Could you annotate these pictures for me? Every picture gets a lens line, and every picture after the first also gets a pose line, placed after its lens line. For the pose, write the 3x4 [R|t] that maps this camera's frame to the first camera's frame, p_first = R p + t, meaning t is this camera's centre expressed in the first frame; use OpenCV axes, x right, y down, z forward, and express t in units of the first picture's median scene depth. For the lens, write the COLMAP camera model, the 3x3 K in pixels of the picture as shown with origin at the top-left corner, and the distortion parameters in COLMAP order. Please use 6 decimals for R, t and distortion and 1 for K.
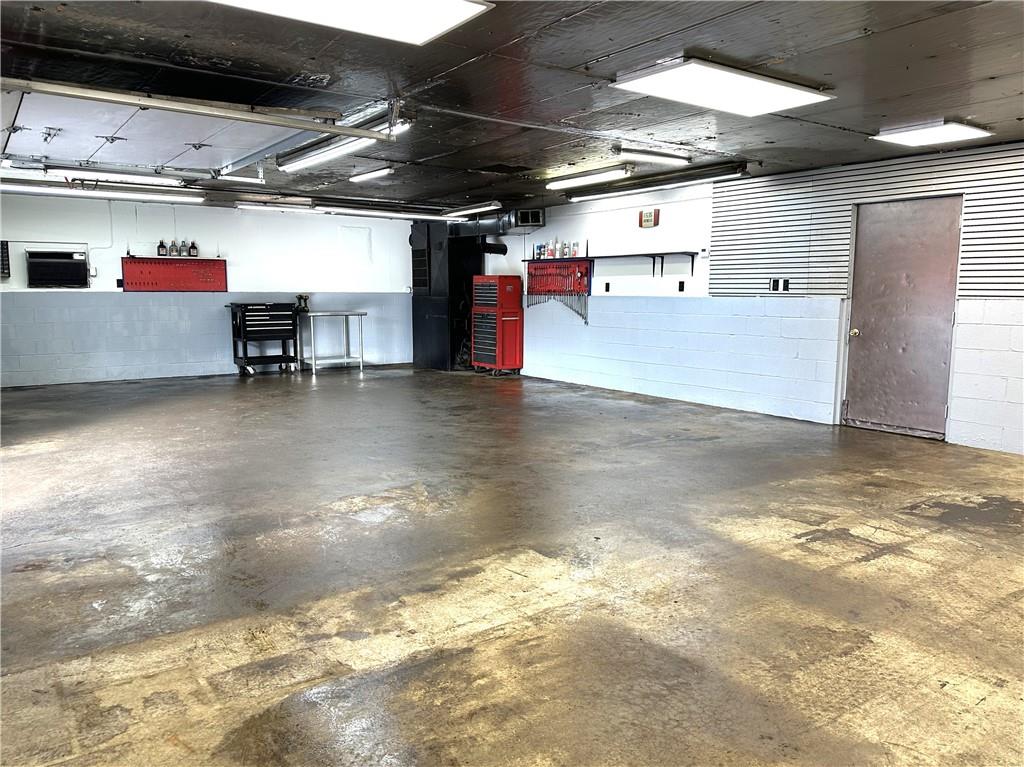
lens RADIAL K [[731.6, 0, 507.5], [0, 731.6, 382.1], [0, 0, 1]] dist [0.088342, -0.014469]
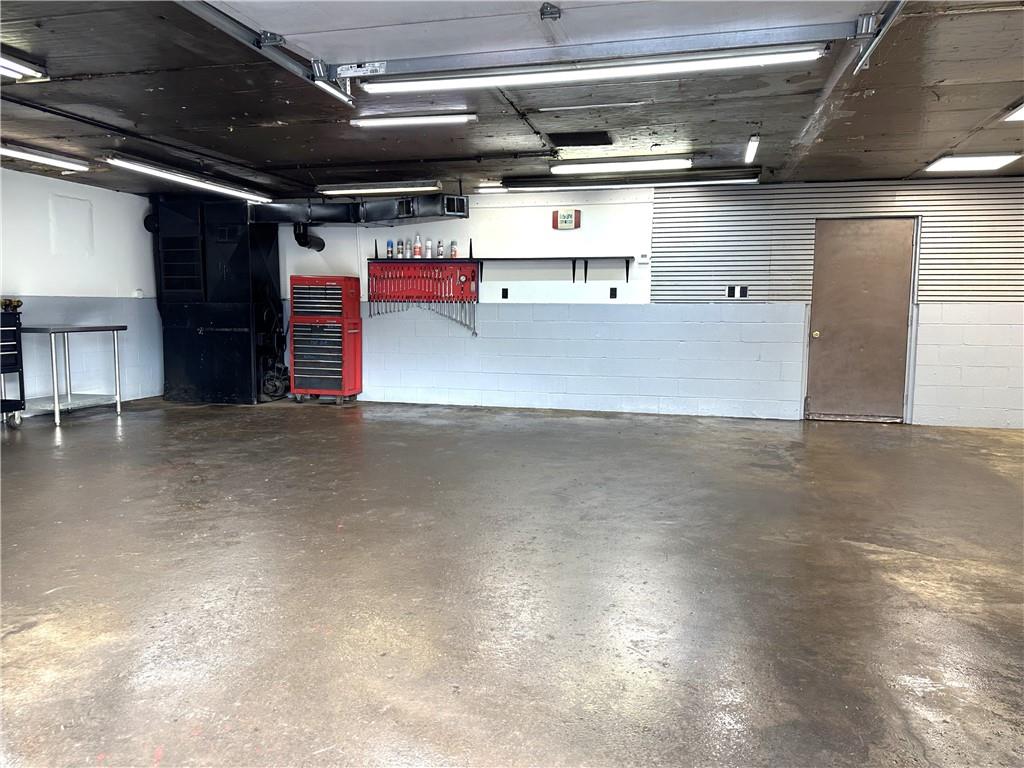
lens RADIAL K [[731.6, 0, 506.1], [0, 731.6, 383.3], [0, 0, 1]] dist [0.088342, -0.014469]
pose [[0.771176, -0.060674, 0.633724, -0.467815], [0.074853, 0.997185, 0.004385, -0.026710], [-0.632206, 0.044055, 0.773546, 0.346415]]
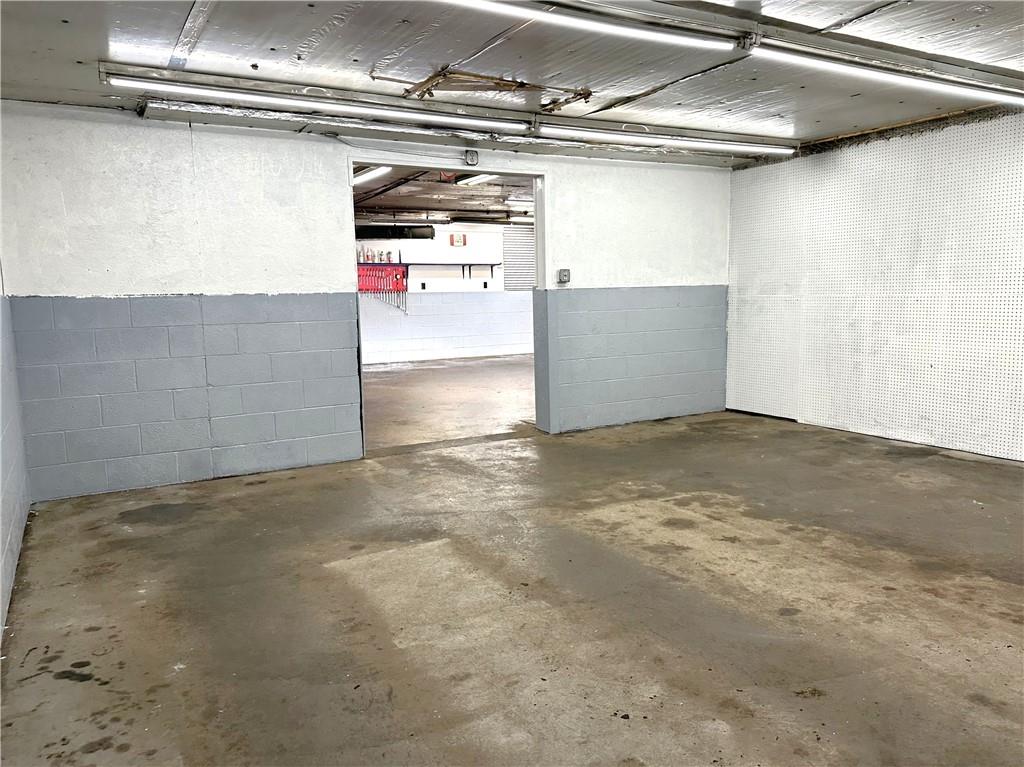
lens RADIAL K [[731.6, 0, 511.5], [0, 731.6, 387.4], [0, 0, 1]] dist [0.088342, -0.014469]
pose [[0.103975, -0.136674, 0.985144, -1.331027], [0.147442, 0.981687, 0.120633, -0.091923], [-0.983590, 0.132709, 0.122223, 0.755388]]
